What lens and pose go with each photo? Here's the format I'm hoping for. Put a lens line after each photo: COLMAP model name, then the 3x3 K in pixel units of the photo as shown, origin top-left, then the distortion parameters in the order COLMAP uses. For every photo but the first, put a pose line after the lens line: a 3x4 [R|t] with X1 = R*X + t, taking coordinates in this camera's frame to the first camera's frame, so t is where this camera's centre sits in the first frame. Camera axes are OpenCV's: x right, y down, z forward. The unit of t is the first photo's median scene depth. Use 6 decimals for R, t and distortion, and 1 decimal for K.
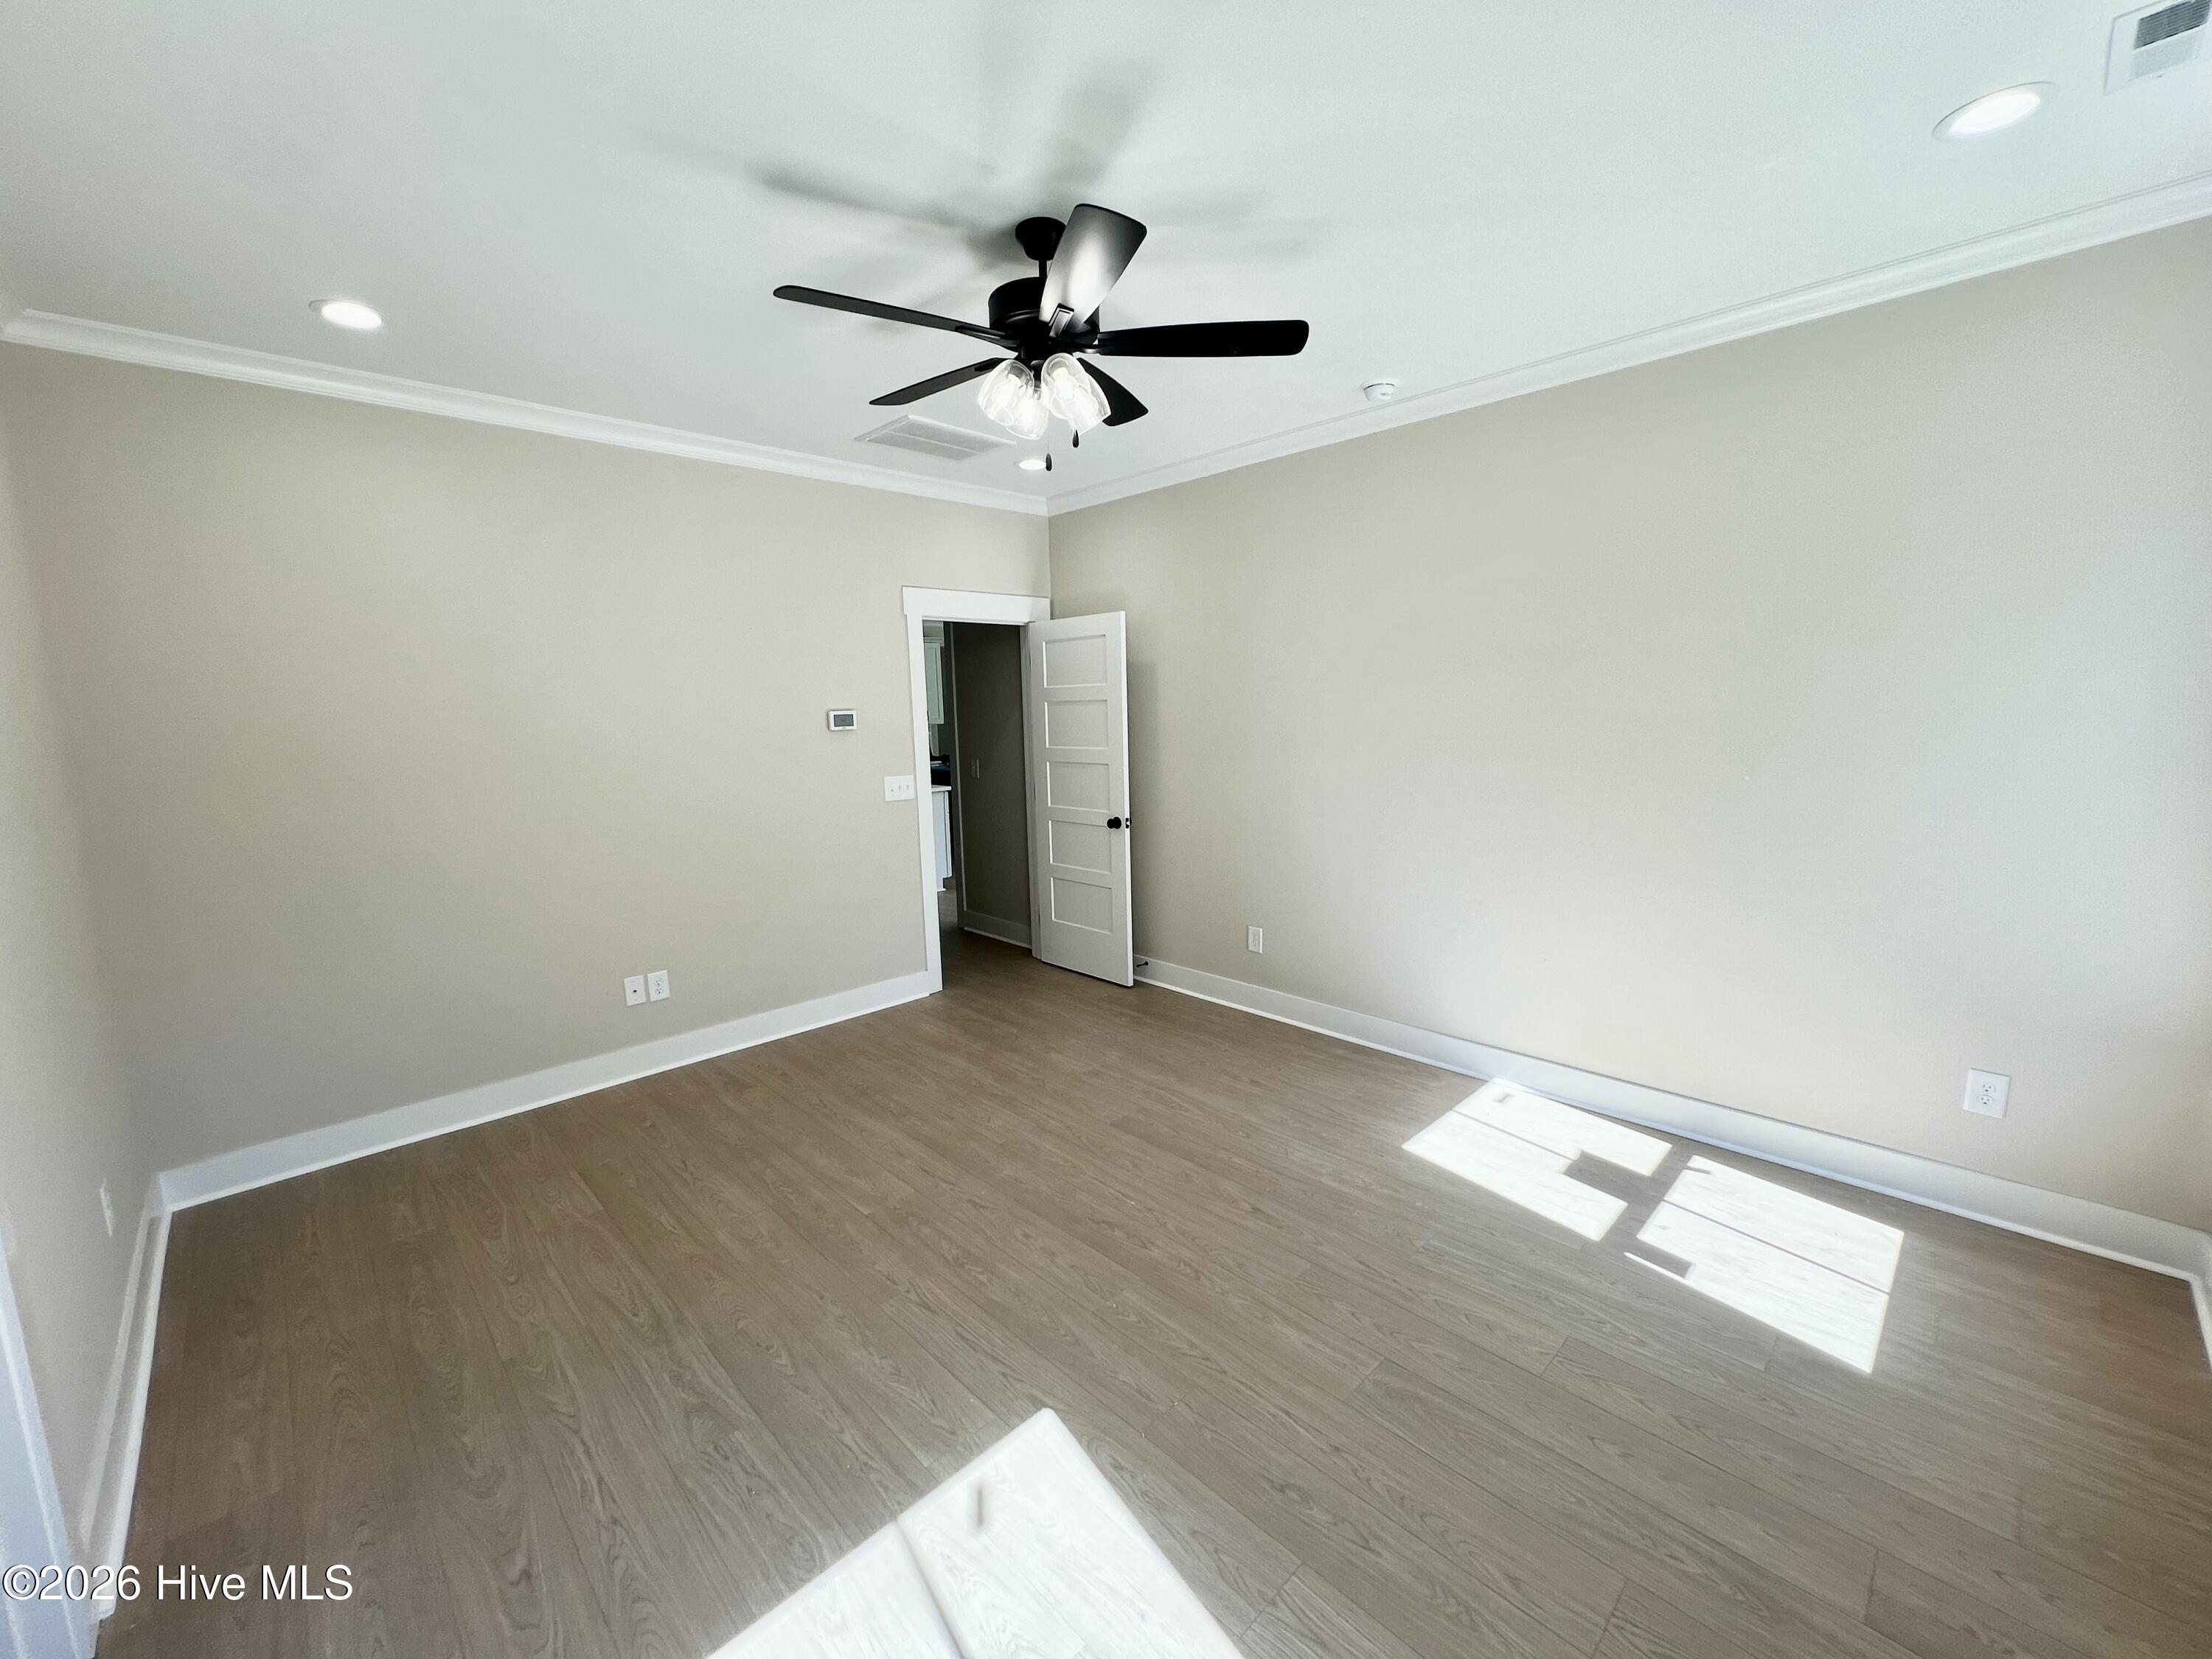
lens RADIAL K [[888.3, 0, 1109.3], [0, 888.3, 836.6], [0, 0, 1]] dist [0.001635, 0.000444]
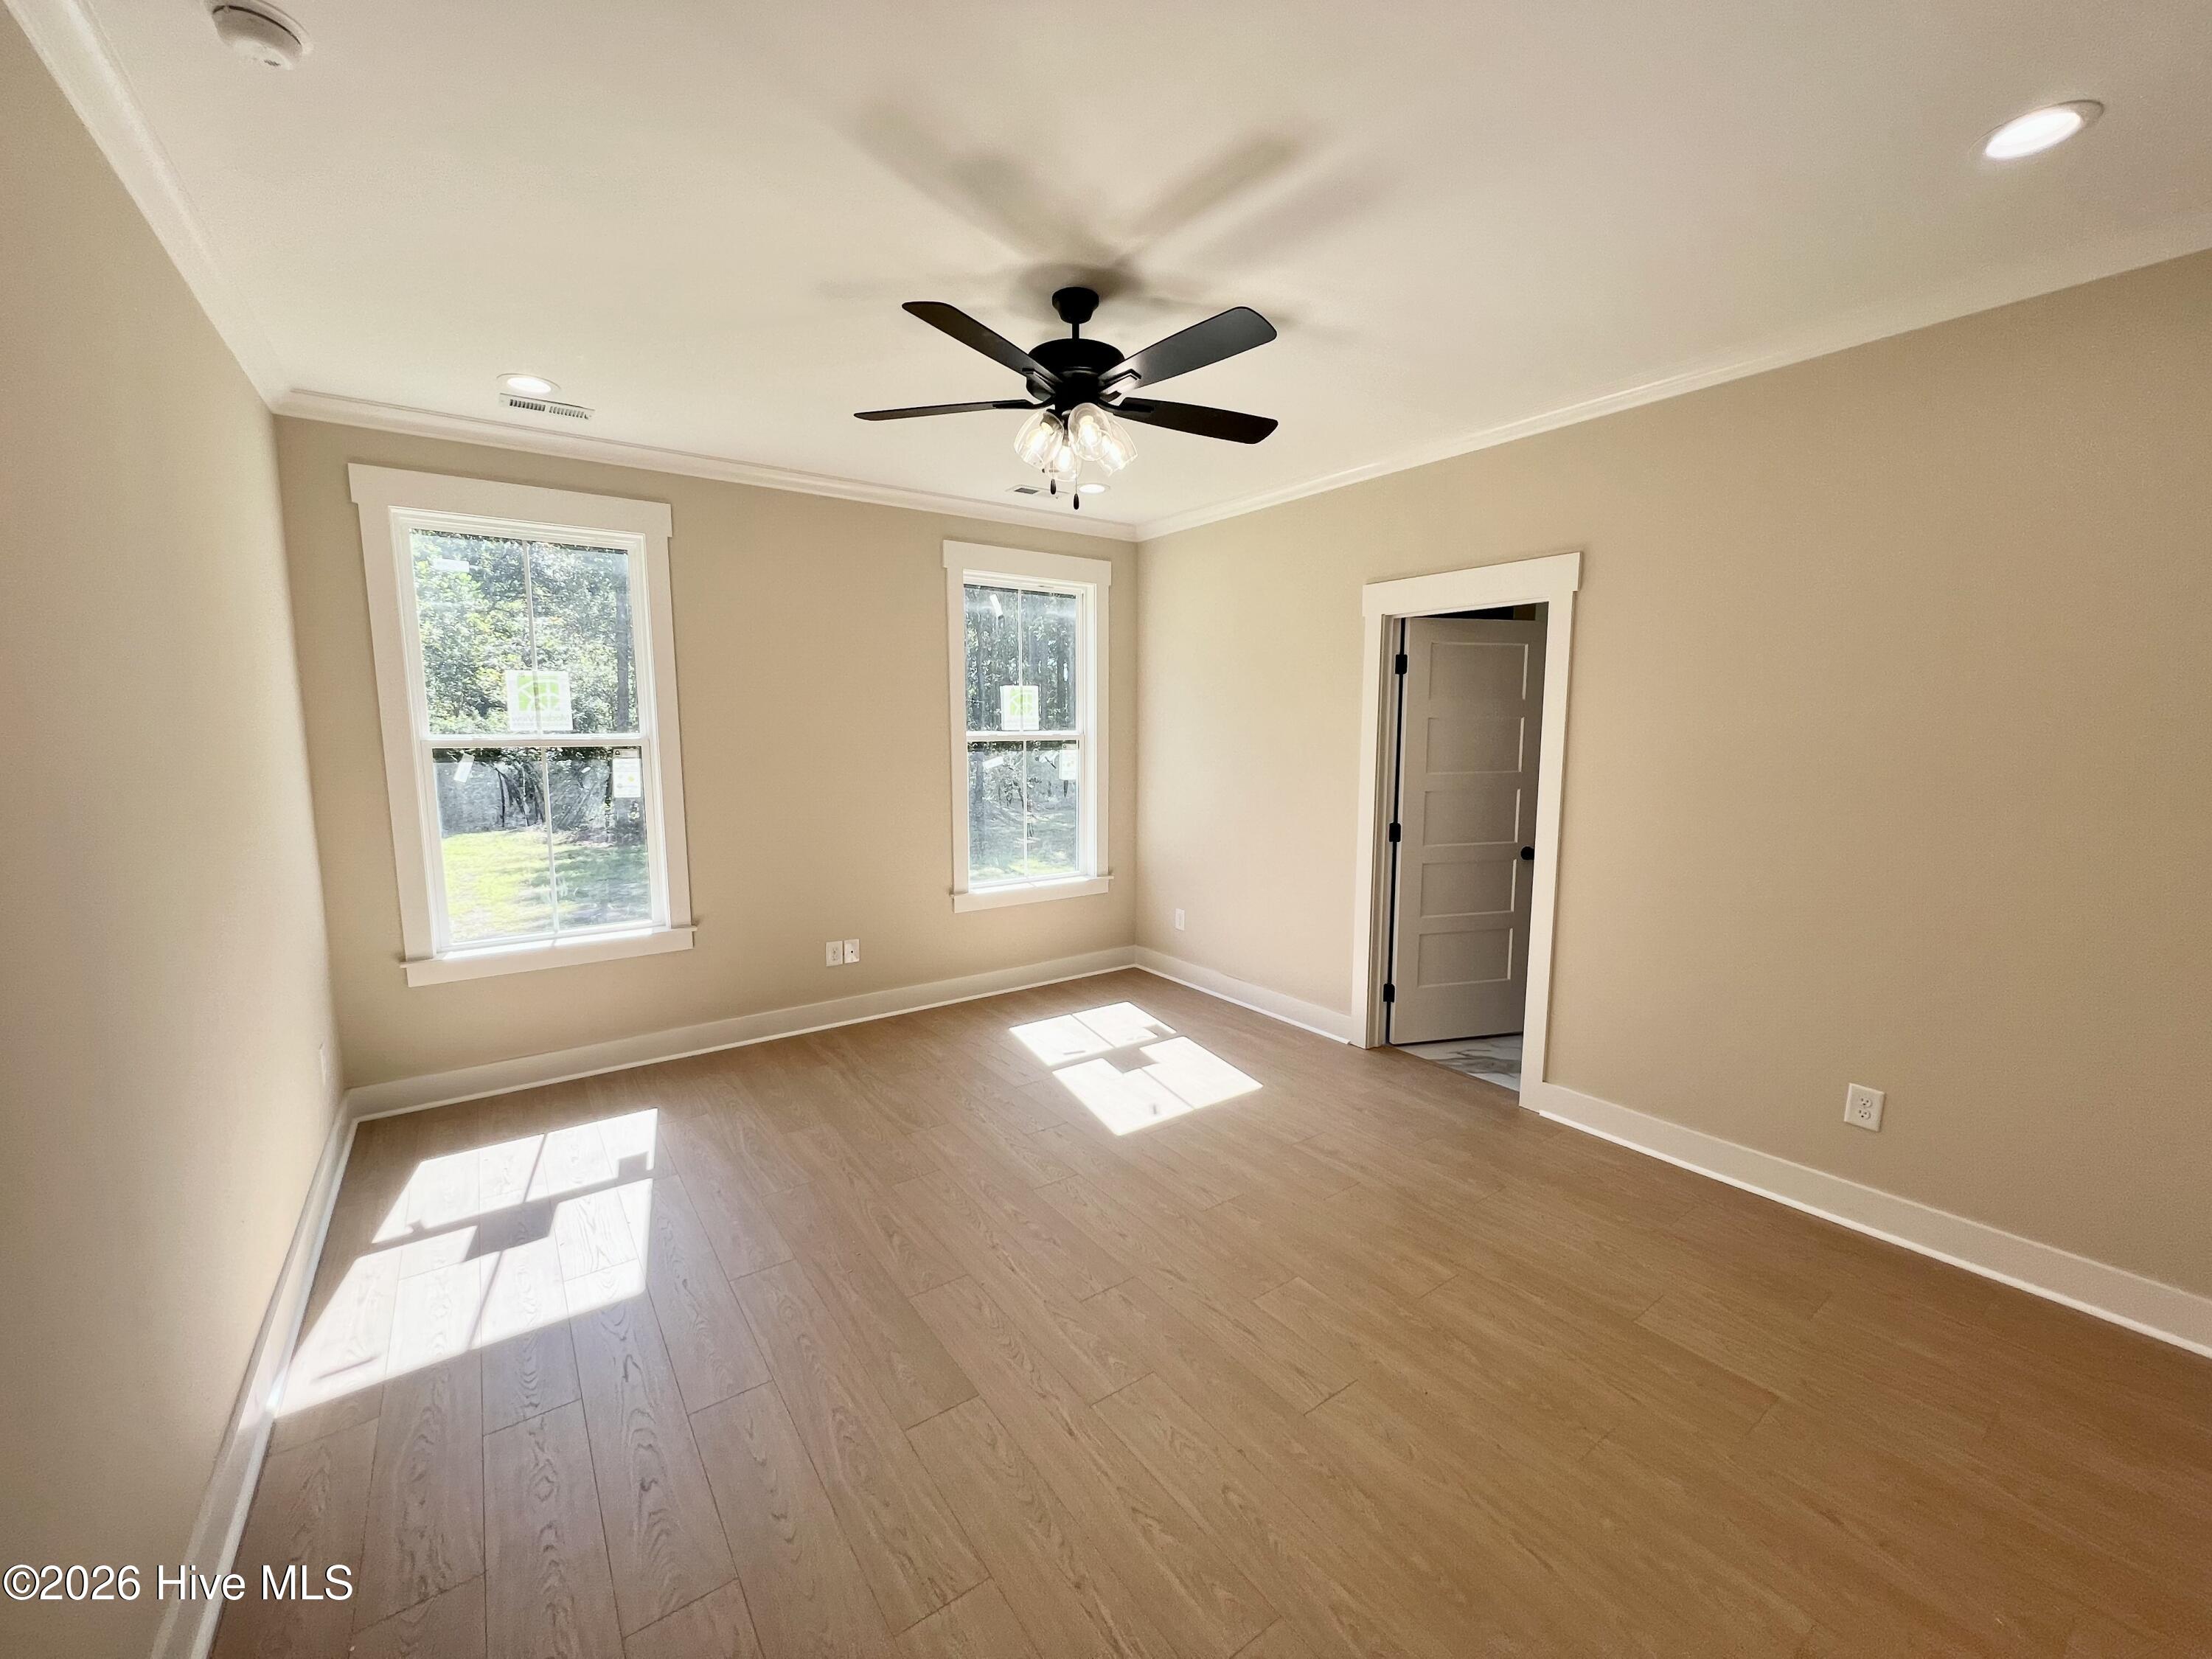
lens RADIAL K [[888.3, 0, 1105.0], [0, 888.3, 836.8], [0, 0, 1]] dist [0.001635, 0.000444]
pose [[-0.987728, 0.004802, 0.156107, -0.235742], [0.046295, 0.963607, 0.263282, -0.264595], [-0.149162, 0.267278, -0.952005, 1.859074]]
